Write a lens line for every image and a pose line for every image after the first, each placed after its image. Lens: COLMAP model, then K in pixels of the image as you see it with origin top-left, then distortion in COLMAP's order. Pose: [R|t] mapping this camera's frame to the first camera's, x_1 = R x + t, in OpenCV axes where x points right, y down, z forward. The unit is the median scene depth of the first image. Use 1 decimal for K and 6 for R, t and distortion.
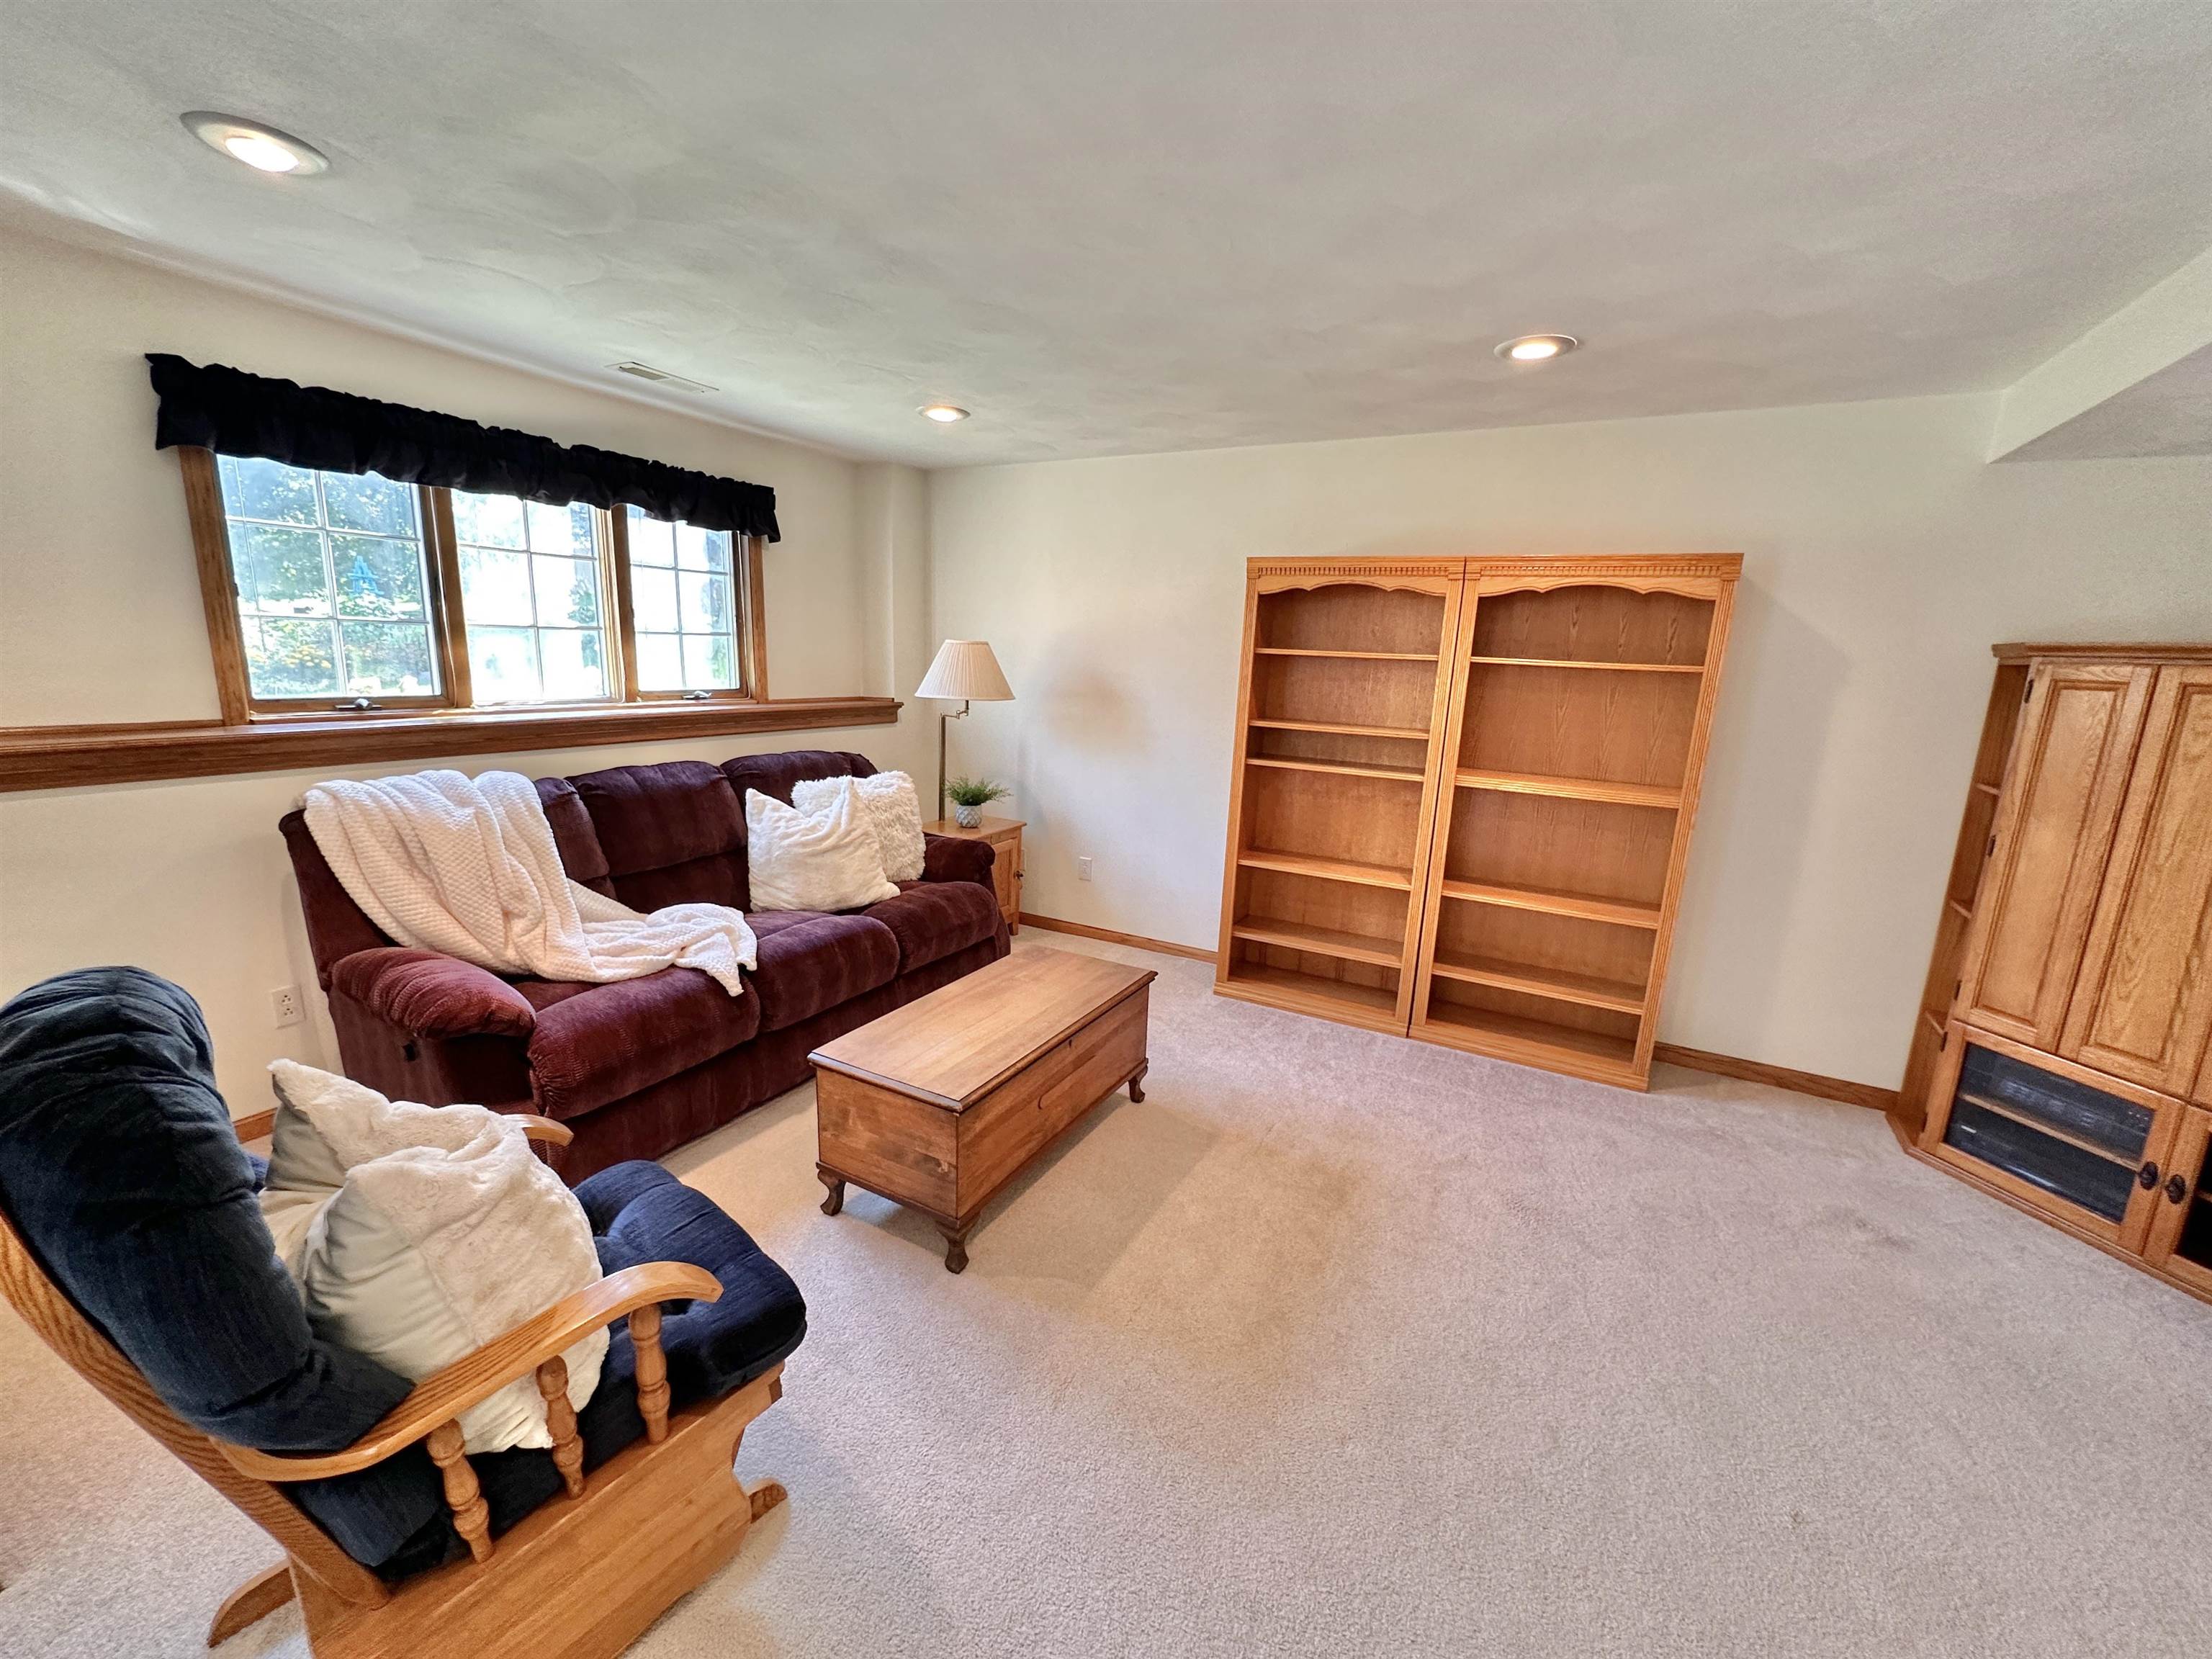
lens RADIAL K [[885.5, 0, 1107.3], [0, 885.5, 829.4], [0, 0, 1]] dist [-0.000363, 0.000107]
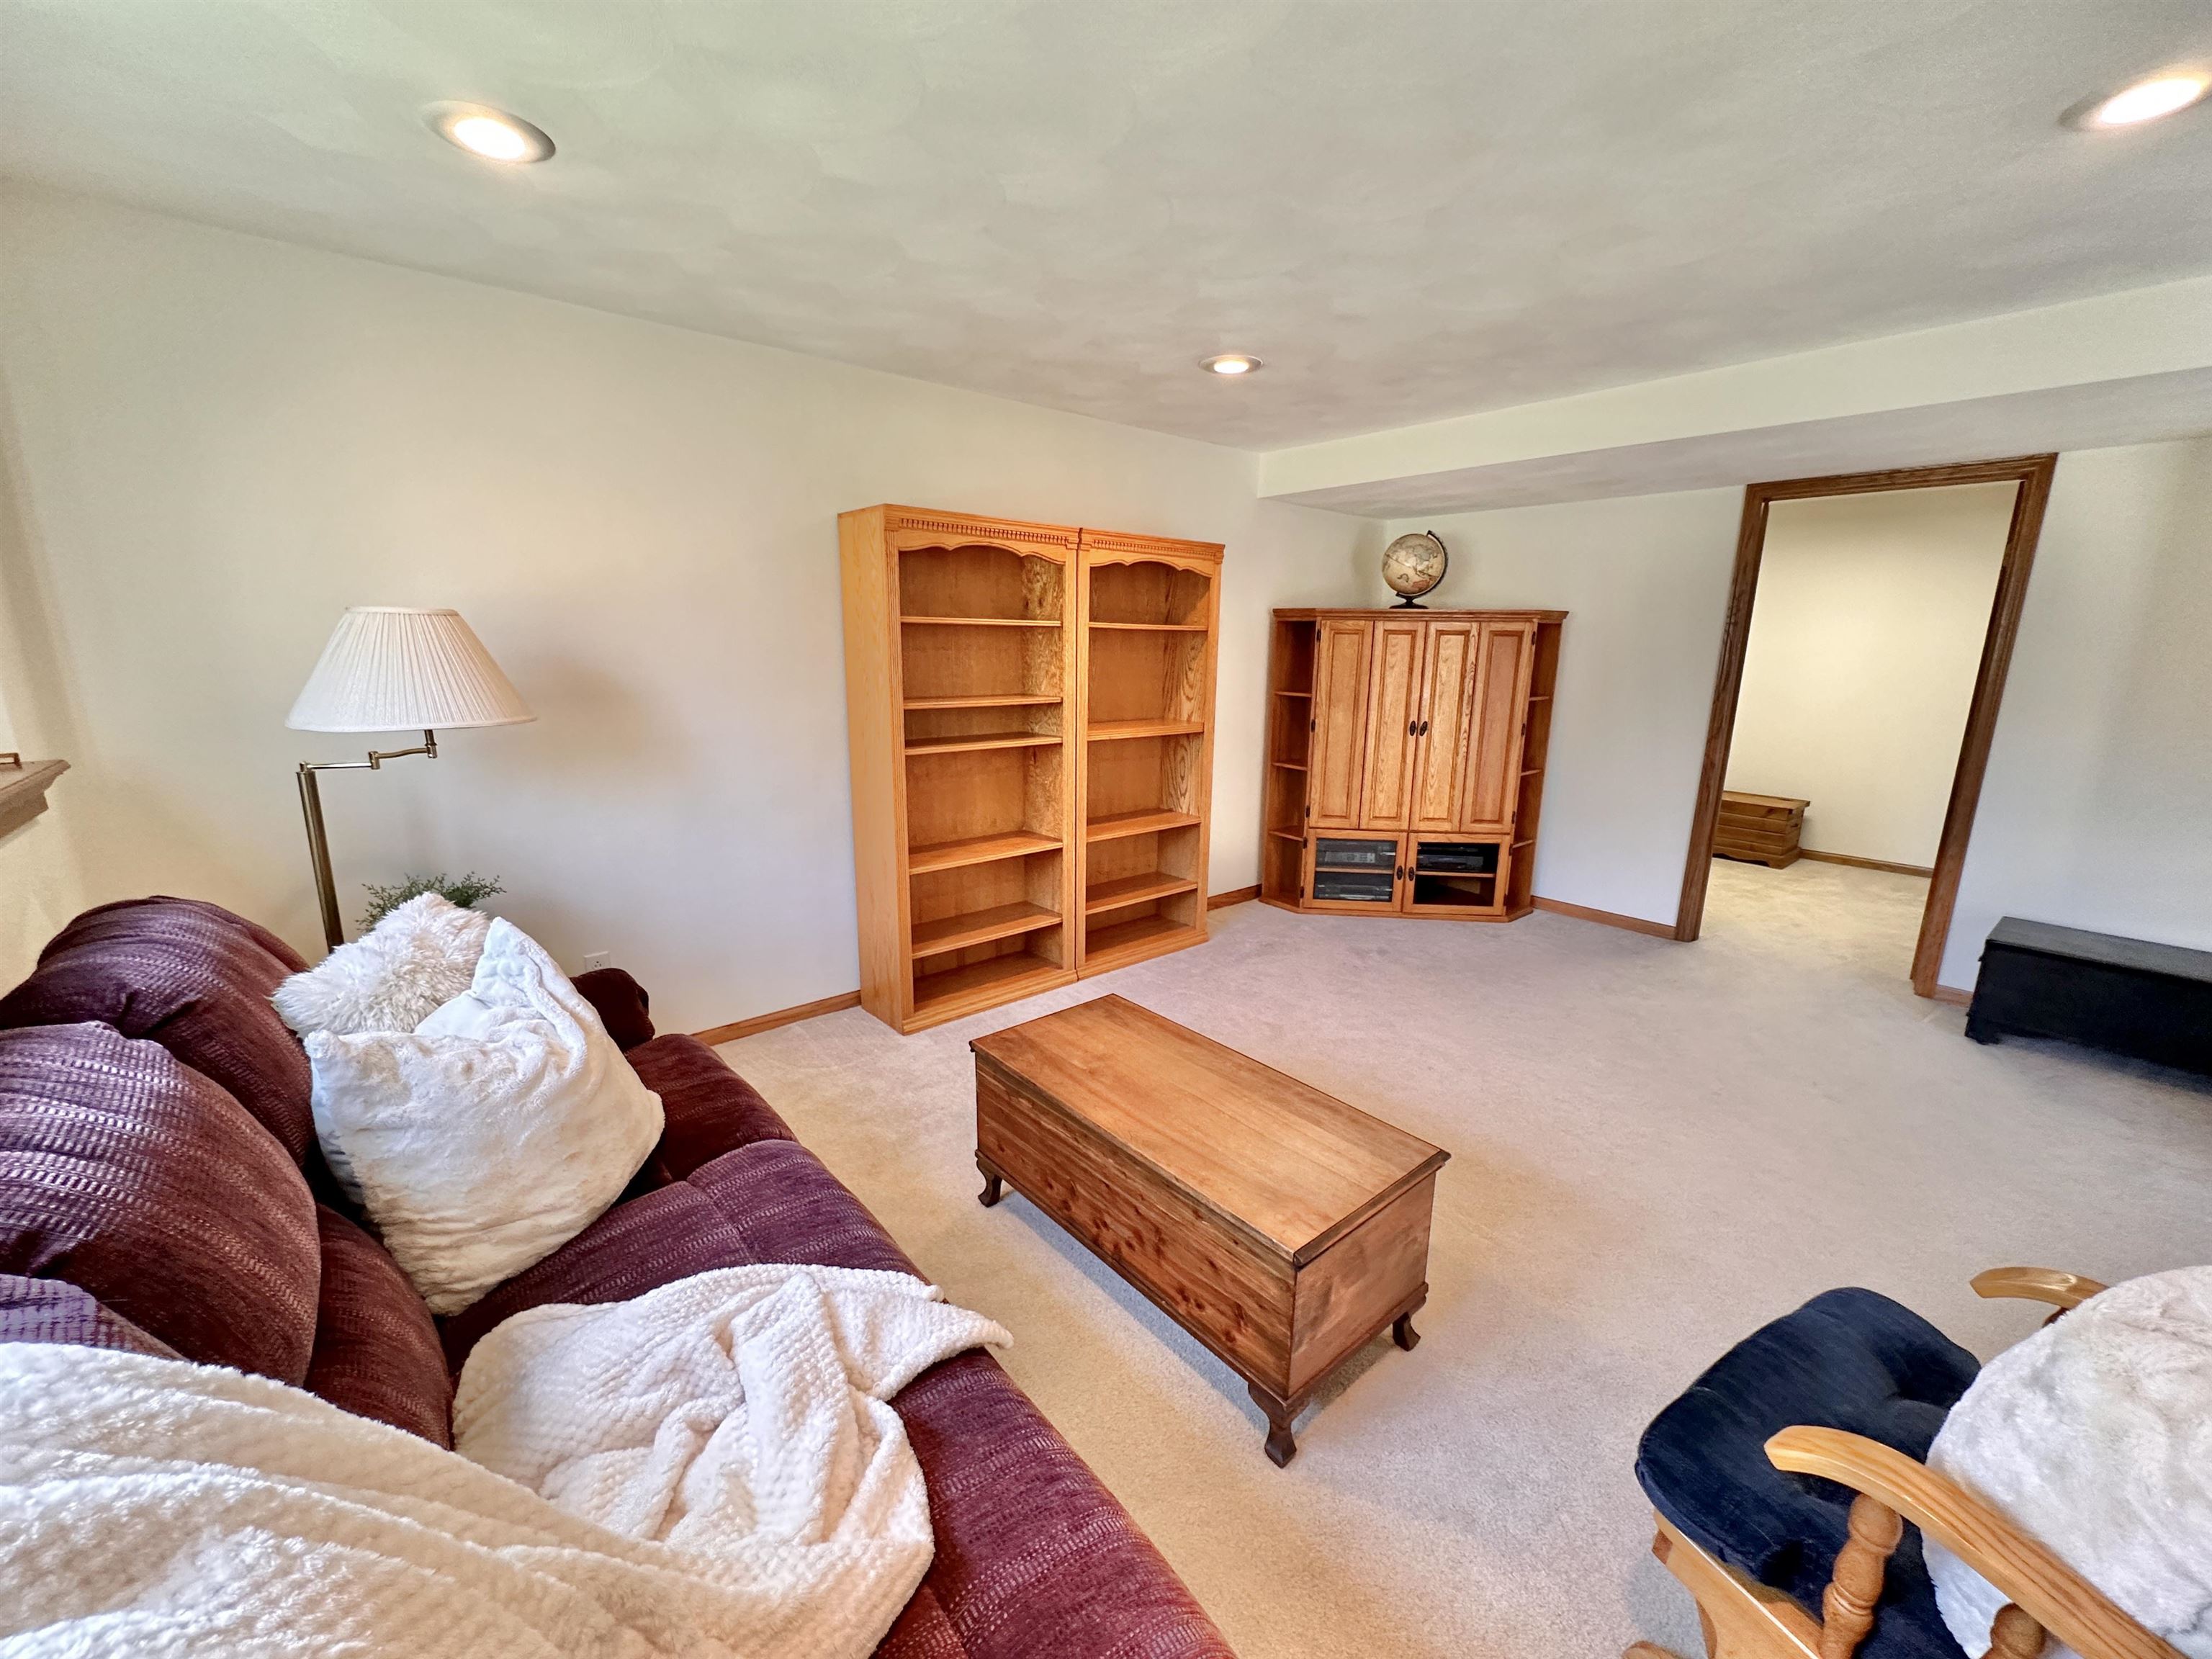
lens RADIAL K [[885.5, 0, 1107.3], [0, 885.5, 829.4], [0, 0, 1]] dist [-0.000363, 0.000107]
pose [[0.352139, -0.232980, 0.906487, -0.660768], [0.186973, 0.966511, 0.175775, -0.141973], [-0.917082, 0.107592, 0.383908, 0.615462]]
